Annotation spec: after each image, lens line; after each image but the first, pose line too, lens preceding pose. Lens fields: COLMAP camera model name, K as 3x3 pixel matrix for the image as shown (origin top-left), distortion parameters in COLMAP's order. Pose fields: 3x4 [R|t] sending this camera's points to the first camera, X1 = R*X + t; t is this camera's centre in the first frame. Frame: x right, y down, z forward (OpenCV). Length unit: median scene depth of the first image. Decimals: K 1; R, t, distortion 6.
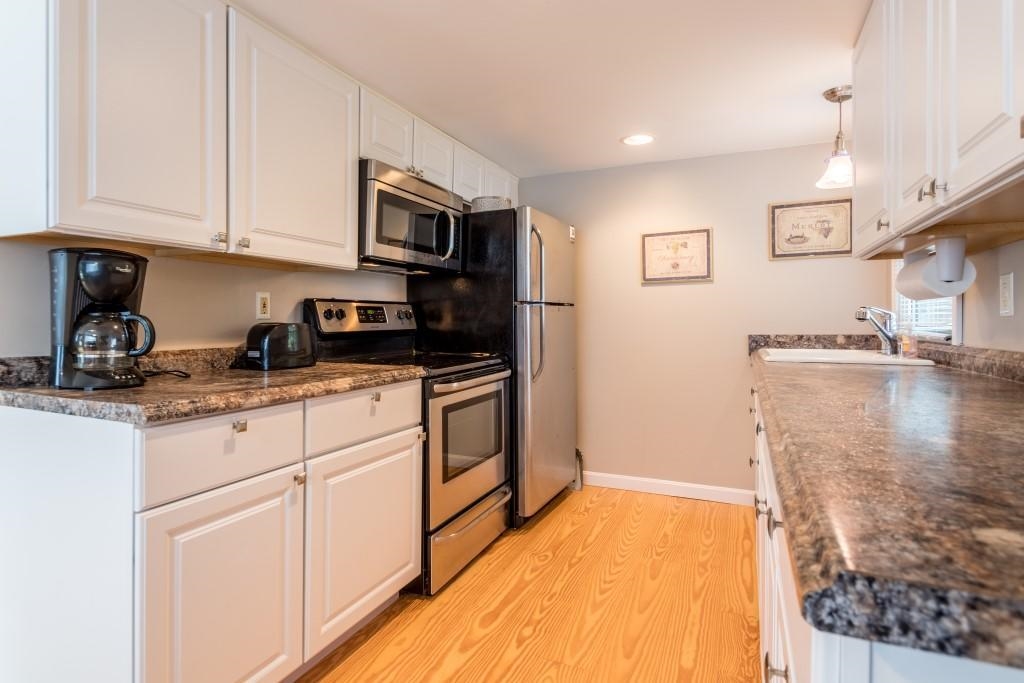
lens RADIAL K [[535.6, 0, 507.0], [0, 535.6, 319.9], [0, 0, 1]] dist [0.000403, 0.000936]
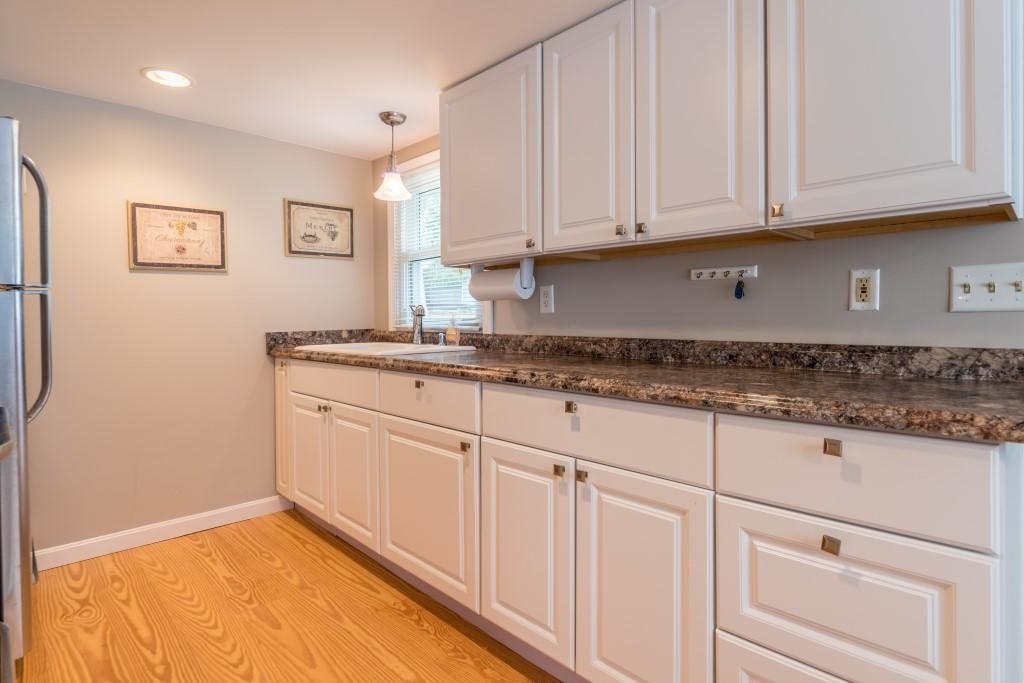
lens RADIAL K [[535.6, 0, 504.4], [0, 535.6, 318.3], [0, 0, 1]] dist [0.000403, 0.000936]
pose [[0.381800, -0.004685, 0.924233, -0.269027], [0.002749, 0.999988, 0.003933, 0.000247], [-0.924241, 0.001039, 0.381809, 0.266907]]
